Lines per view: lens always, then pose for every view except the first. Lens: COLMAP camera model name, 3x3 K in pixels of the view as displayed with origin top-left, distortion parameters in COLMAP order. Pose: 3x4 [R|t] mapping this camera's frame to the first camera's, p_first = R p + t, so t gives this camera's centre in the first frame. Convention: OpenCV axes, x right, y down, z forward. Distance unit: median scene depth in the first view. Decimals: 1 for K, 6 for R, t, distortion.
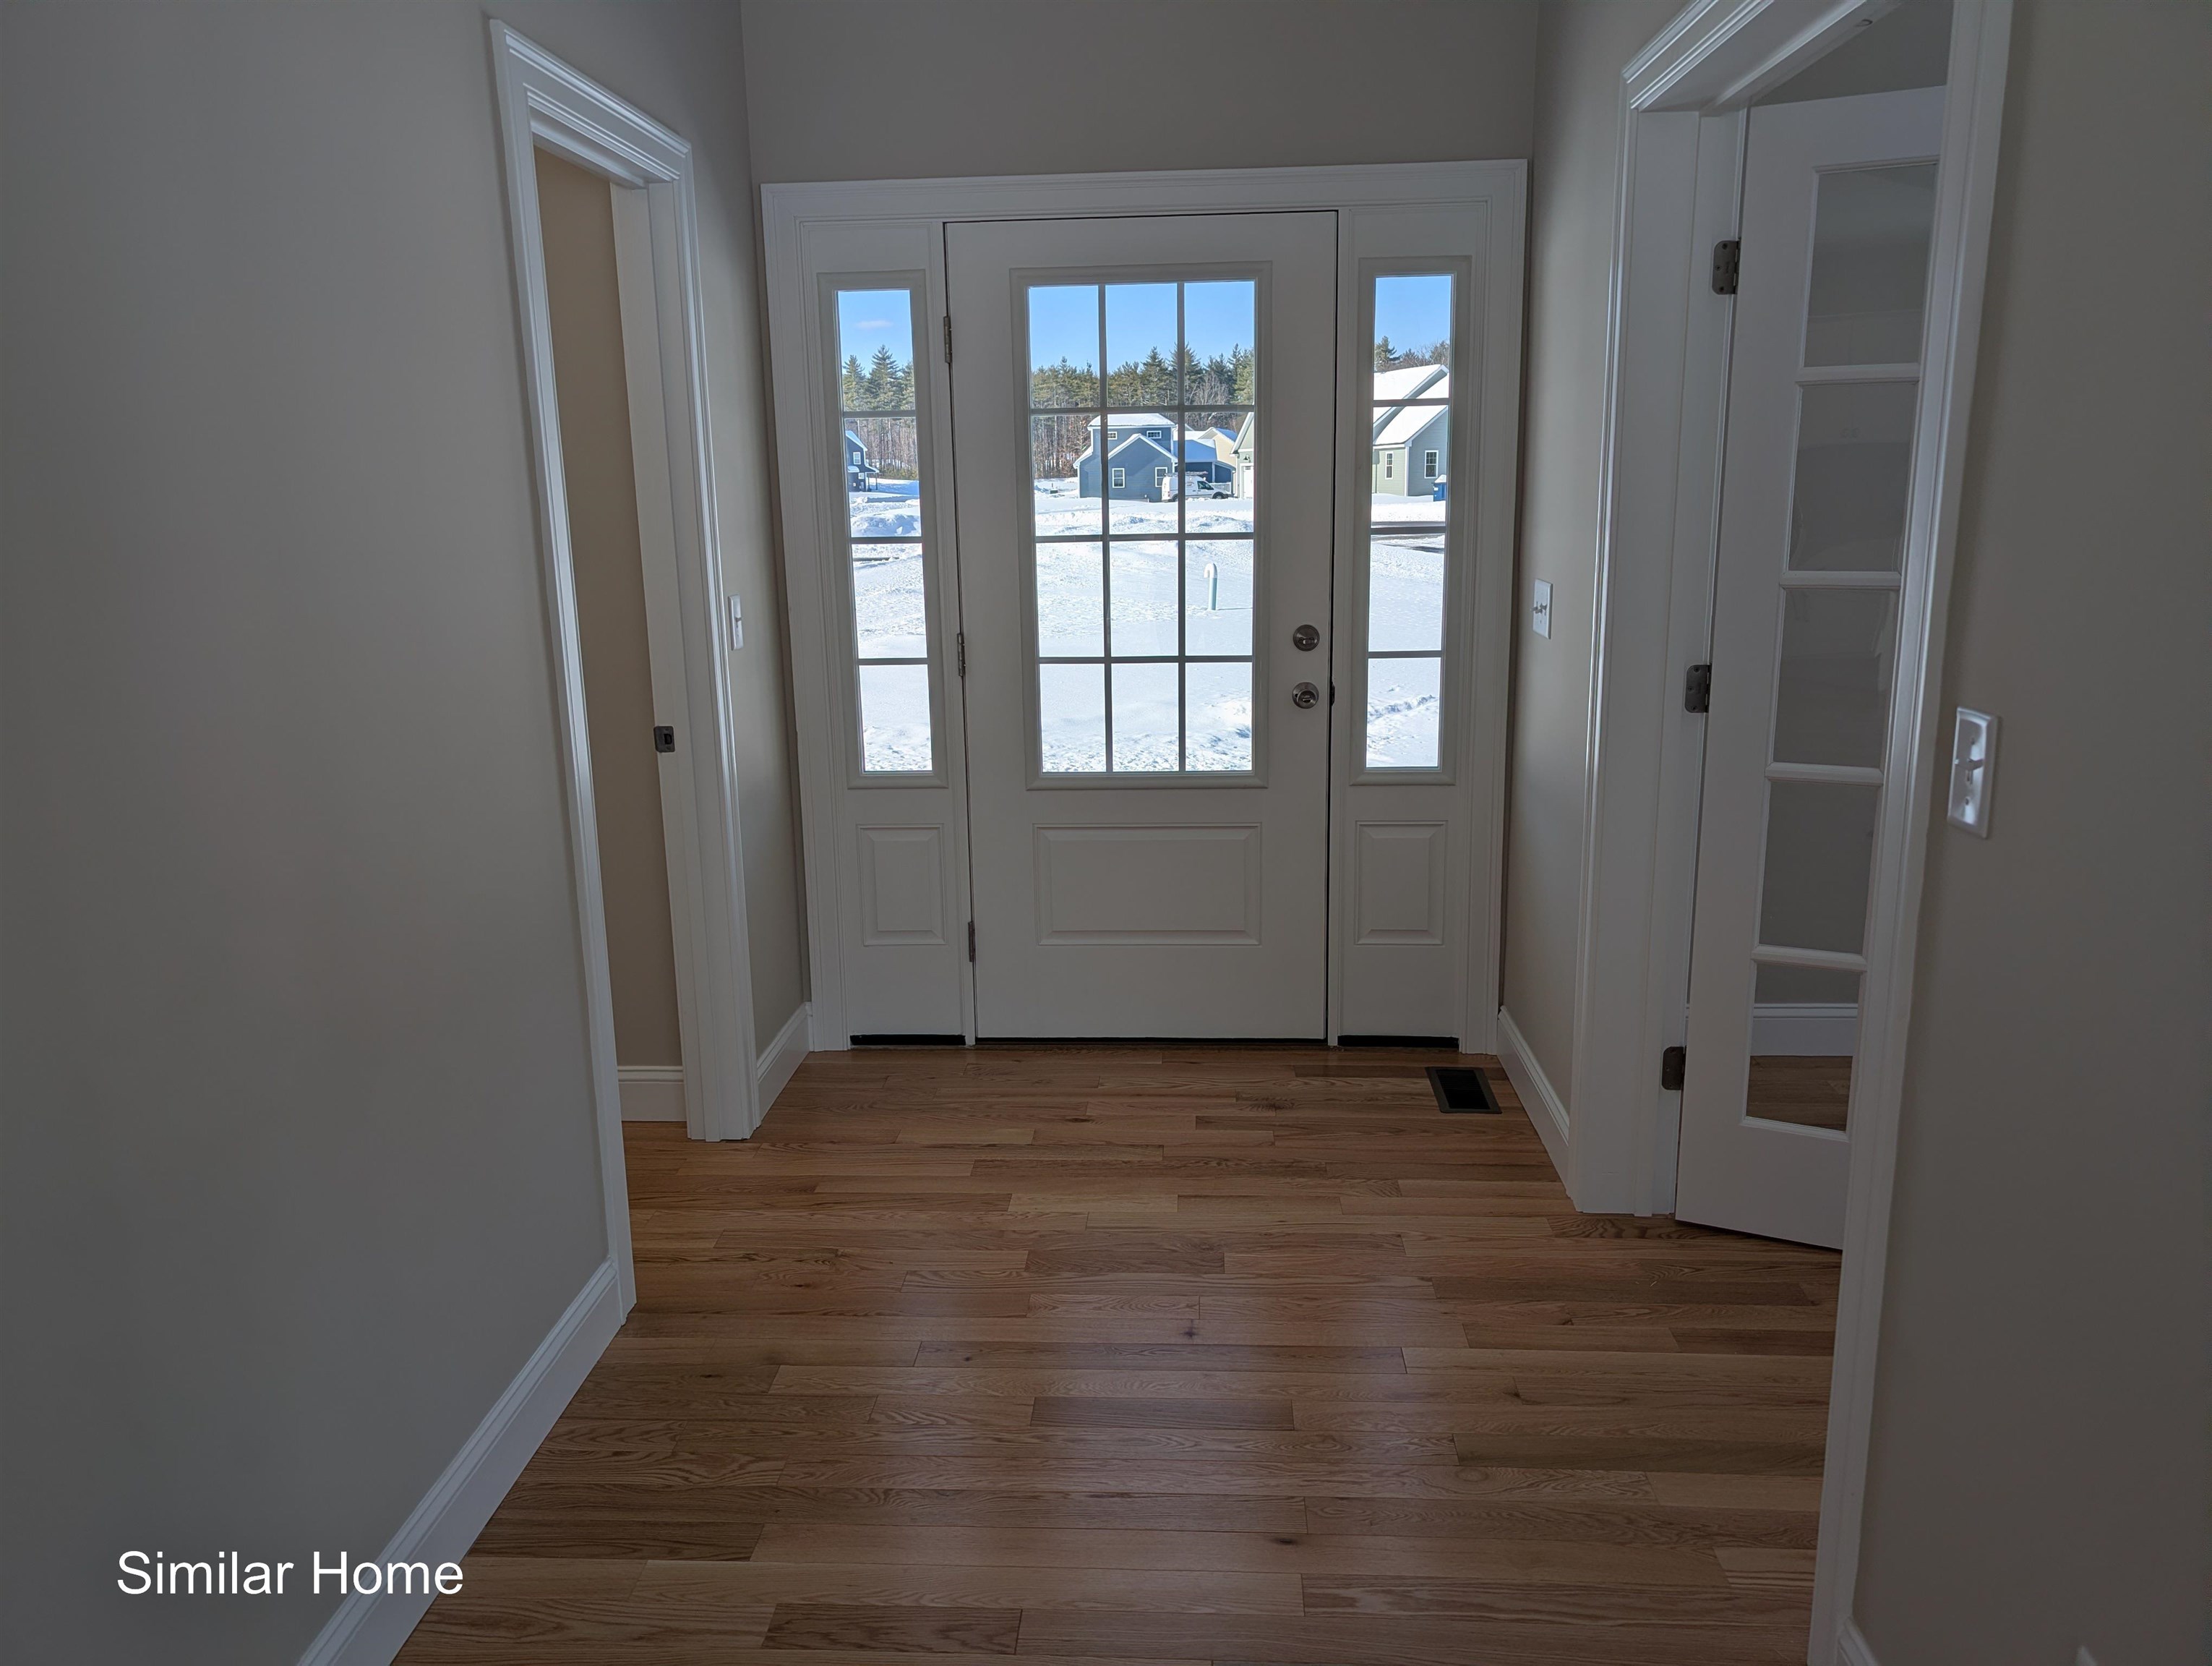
lens RADIAL K [[1586.2, 0, 1104.5], [0, 1586.2, 817.7], [0, 0, 1]] dist [0.024245, -0.016916]
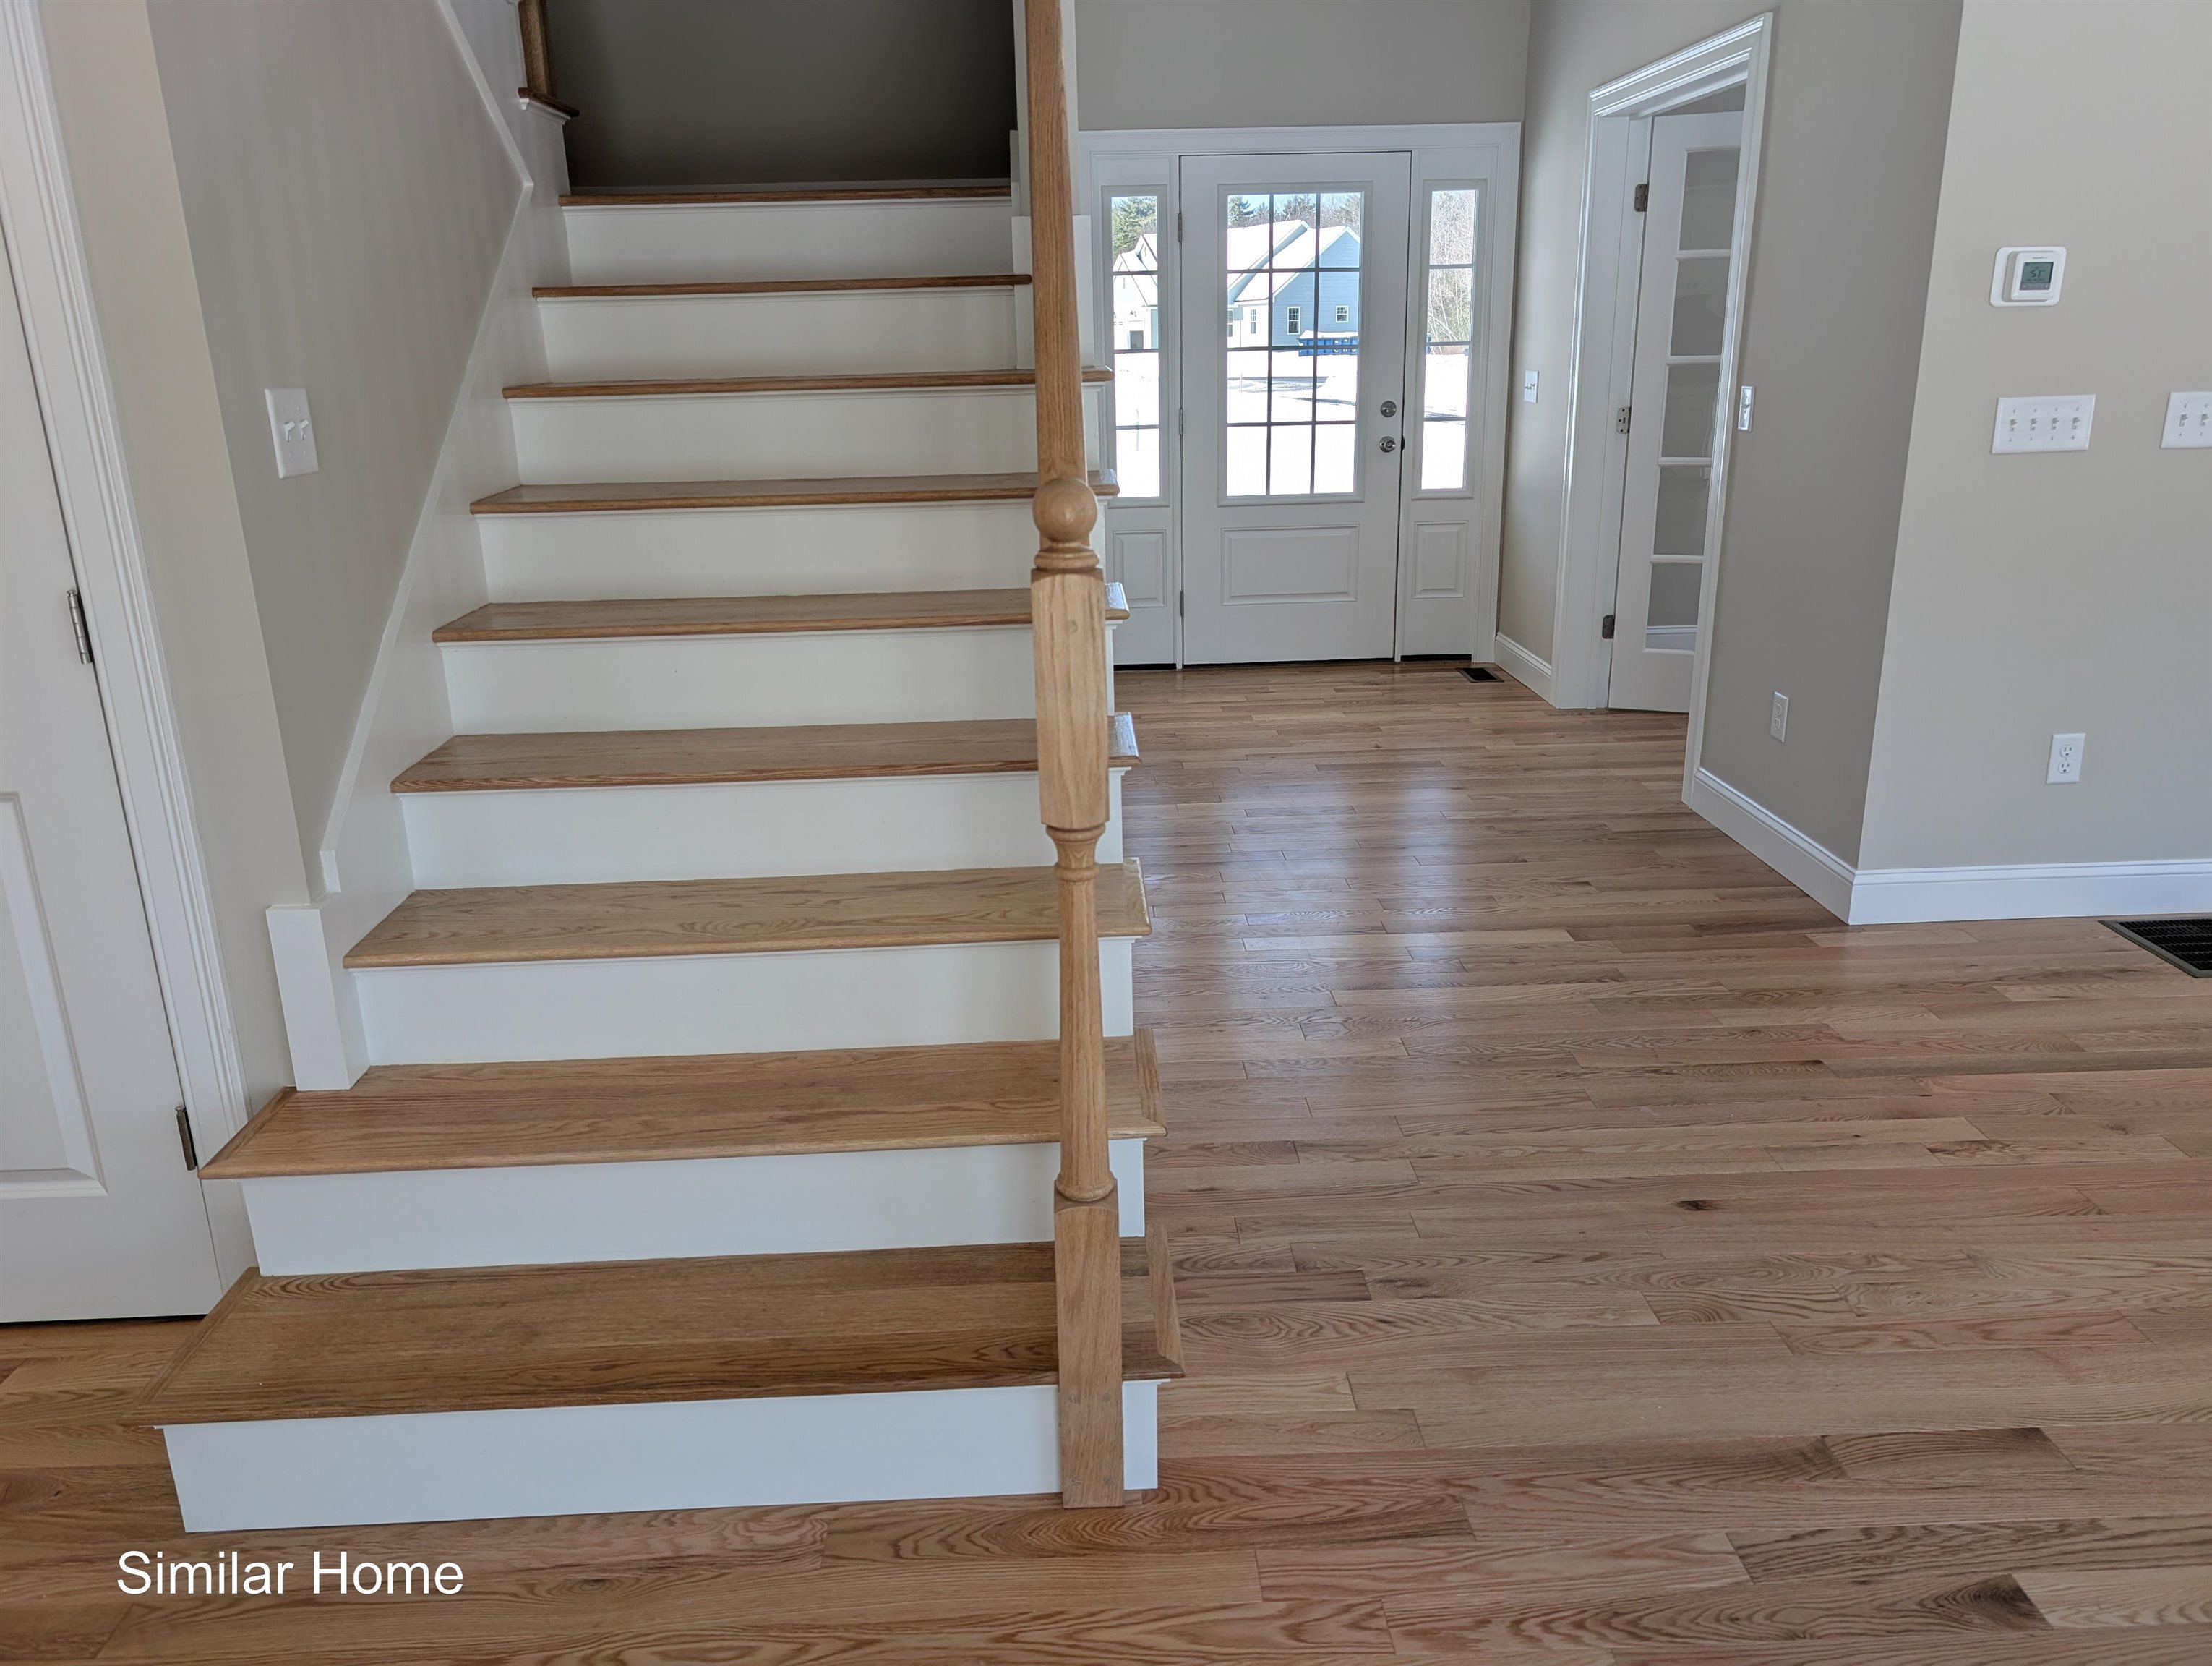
lens RADIAL K [[1586.2, 0, 1124.2], [0, 1586.2, 813.2], [0, 0, 1]] dist [0.024245, -0.016916]
pose [[0.994814, -0.031792, 0.096611, -0.329889], [0.023907, 0.996369, 0.081709, 0.170095], [-0.098858, -0.078975, 0.991963, -0.683125]]
